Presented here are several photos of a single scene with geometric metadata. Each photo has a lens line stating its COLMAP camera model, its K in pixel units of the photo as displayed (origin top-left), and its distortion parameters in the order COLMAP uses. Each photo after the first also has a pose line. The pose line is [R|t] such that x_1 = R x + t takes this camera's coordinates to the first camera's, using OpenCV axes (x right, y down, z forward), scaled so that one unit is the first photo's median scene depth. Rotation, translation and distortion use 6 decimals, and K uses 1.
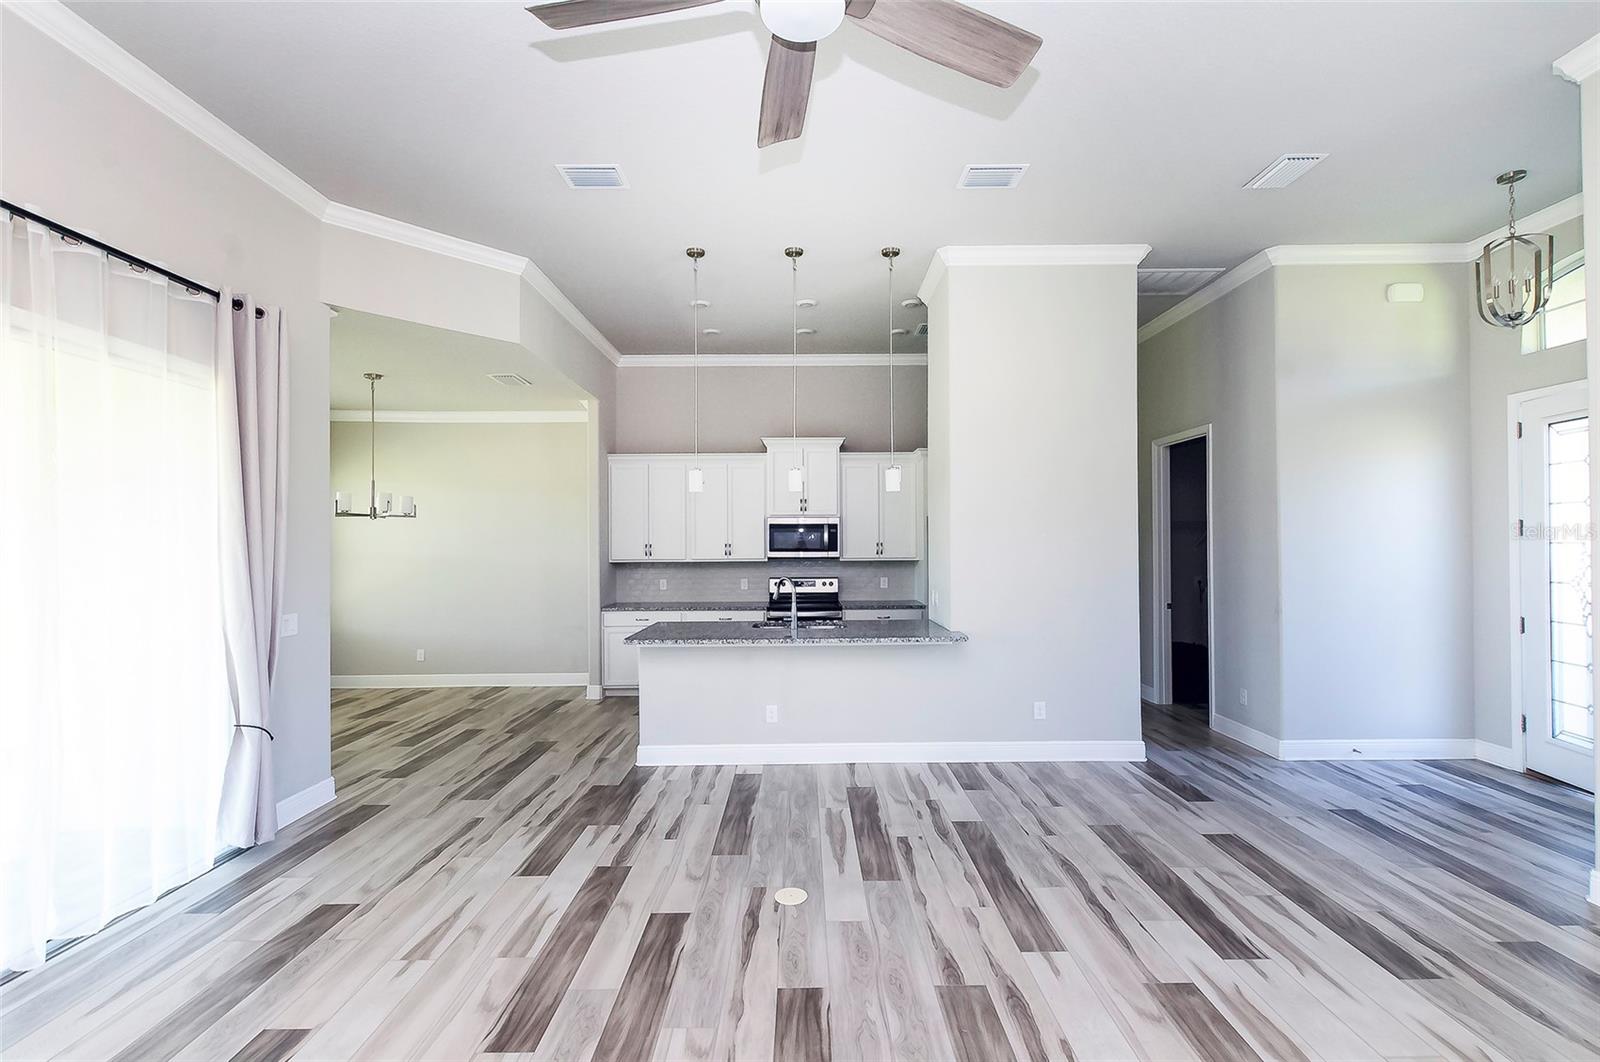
lens RADIAL K [[705.4, 0, 822.8], [0, 705.4, 541.7], [0, 0, 1]] dist [0.001900, -0.001268]
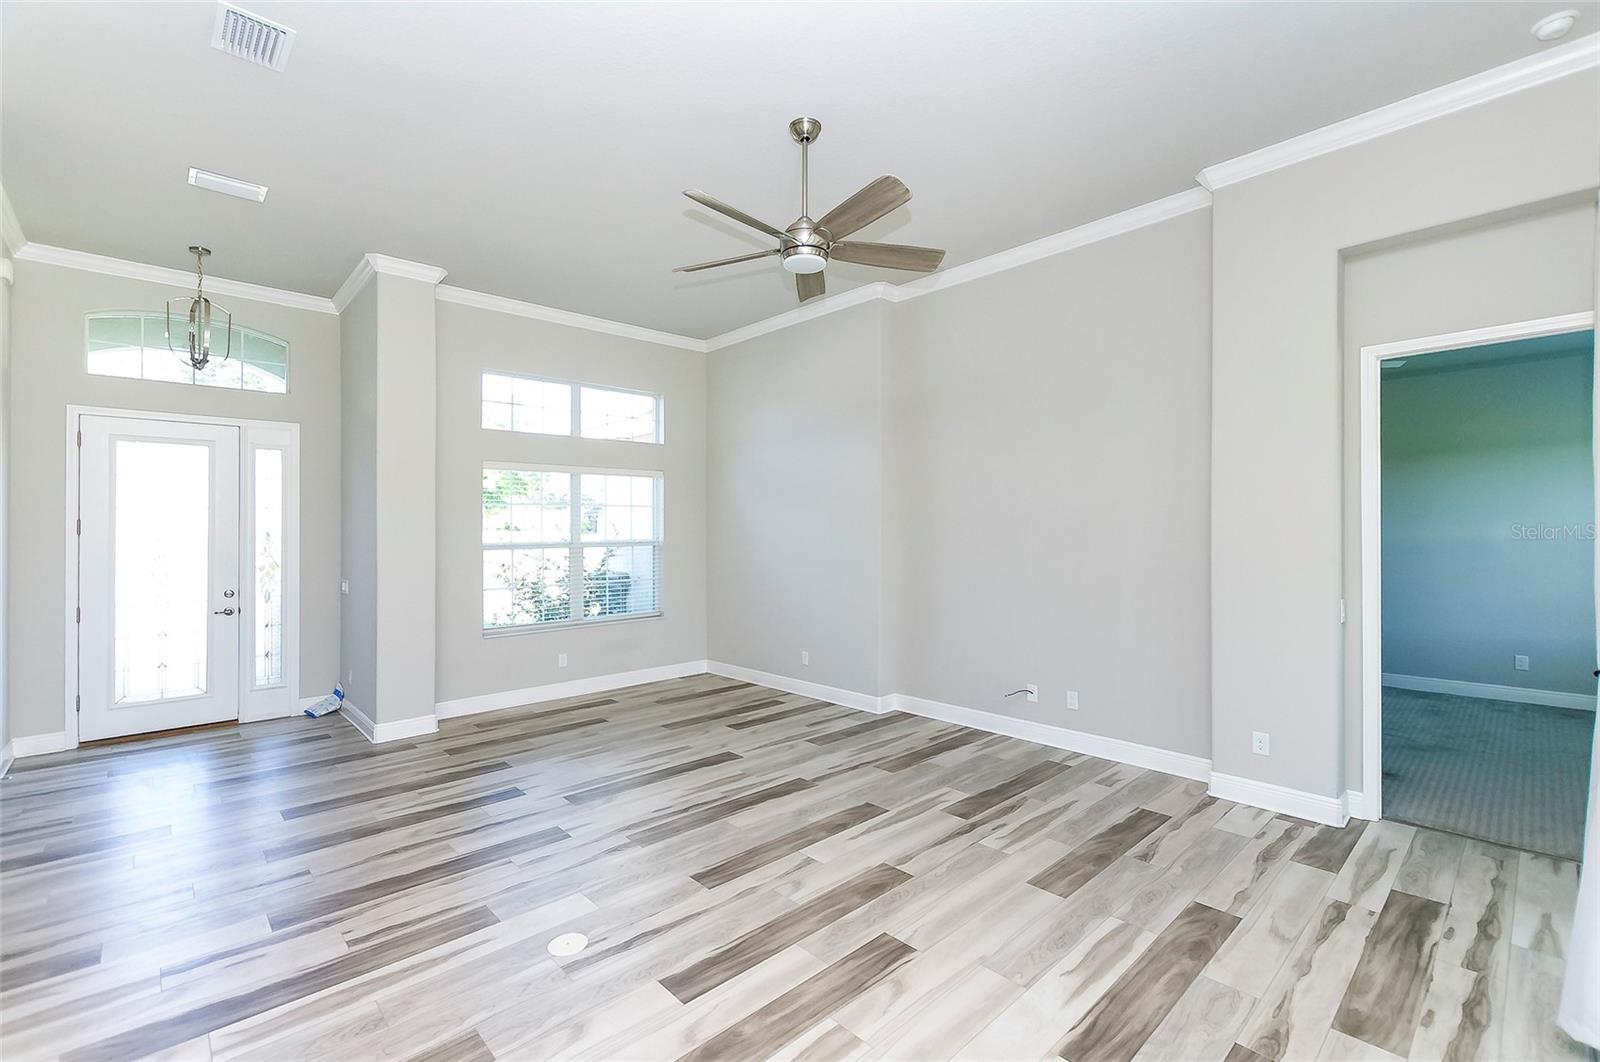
lens RADIAL K [[705.4, 0, 783.5], [0, 705.4, 527.9], [0, 0, 1]] dist [0.001900, -0.001268]
pose [[-0.662754, 0.017766, 0.748626, -0.686513], [0.009347, 0.999837, -0.015452, 0.011255], [-0.748779, -0.003244, -0.662812, 1.087510]]
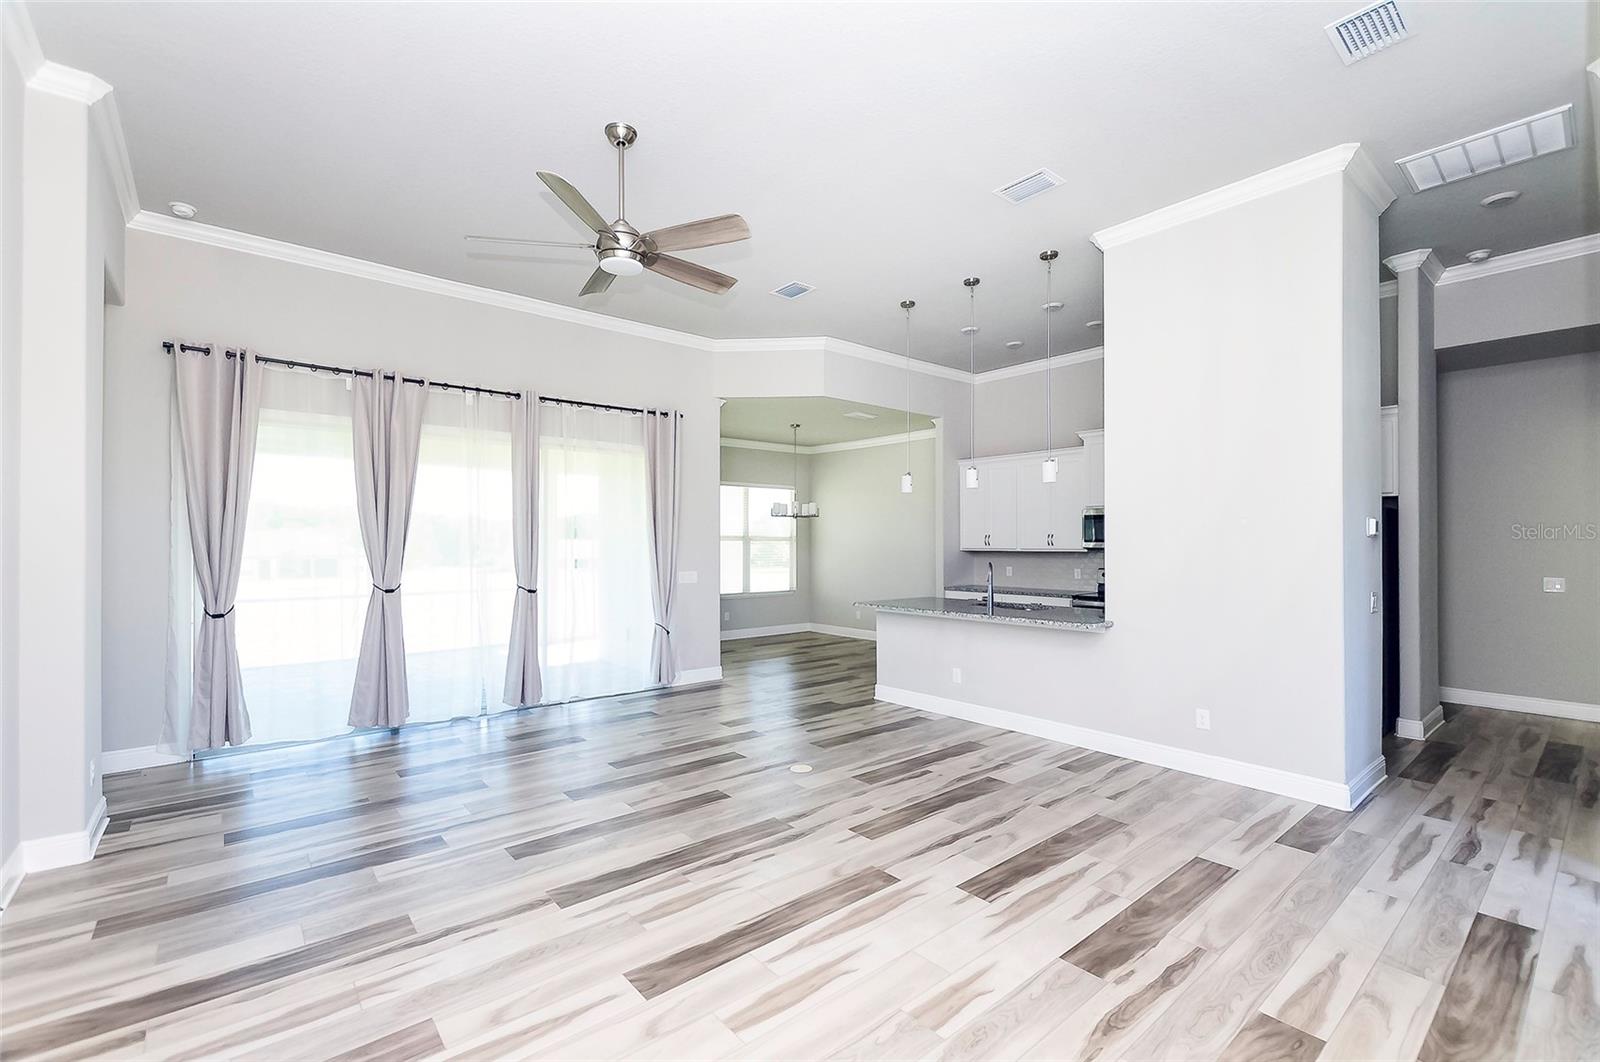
lens RADIAL K [[705.4, 0, 789.1], [0, 705.4, 536.7], [0, 0, 1]] dist [0.001900, -0.001268]
pose [[0.626486, 0.000693, -0.779433, 0.867788], [-0.000637, 1.000000, 0.000377, 0.011068], [0.779433, 0.000260, 0.626486, 0.040573]]
